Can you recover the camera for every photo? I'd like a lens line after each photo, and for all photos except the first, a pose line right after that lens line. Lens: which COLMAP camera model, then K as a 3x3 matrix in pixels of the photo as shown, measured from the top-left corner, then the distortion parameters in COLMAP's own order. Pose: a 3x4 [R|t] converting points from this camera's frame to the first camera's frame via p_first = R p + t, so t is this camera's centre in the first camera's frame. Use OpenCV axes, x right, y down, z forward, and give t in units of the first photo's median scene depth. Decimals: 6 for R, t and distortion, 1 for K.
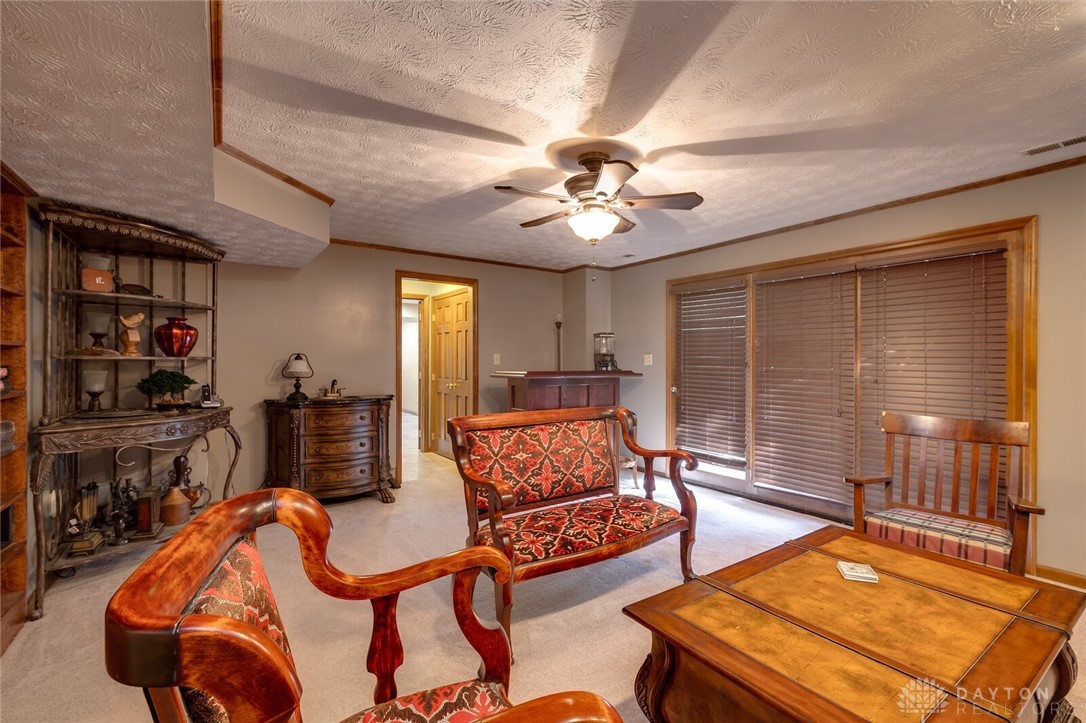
lens RADIAL K [[470.3, 0, 542.0], [0, 470.3, 362.2], [0, 0, 1]] dist [0.003113, 0.000168]
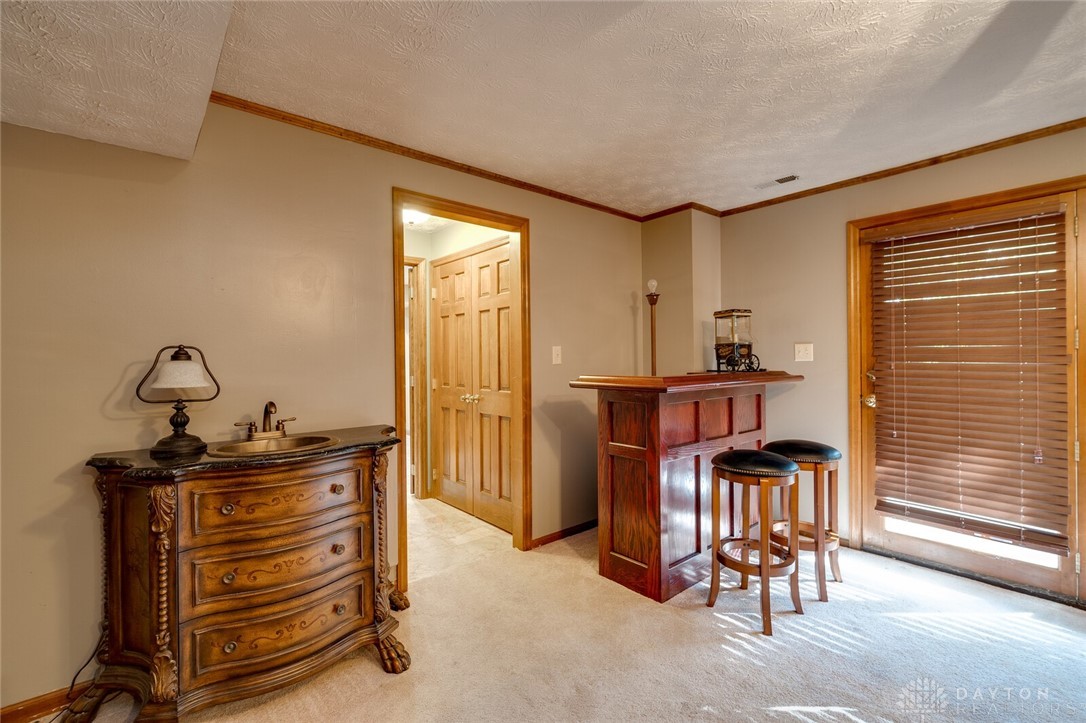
lens RADIAL K [[470.3, 0, 544.3], [0, 470.3, 358.6], [0, 0, 1]] dist [0.003113, 0.000168]
pose [[0.995391, -0.011767, 0.095172, -0.221741], [0.011737, 0.999931, 0.000869, -0.003060], [-0.095175, 0.000252, 0.995461, 0.526029]]
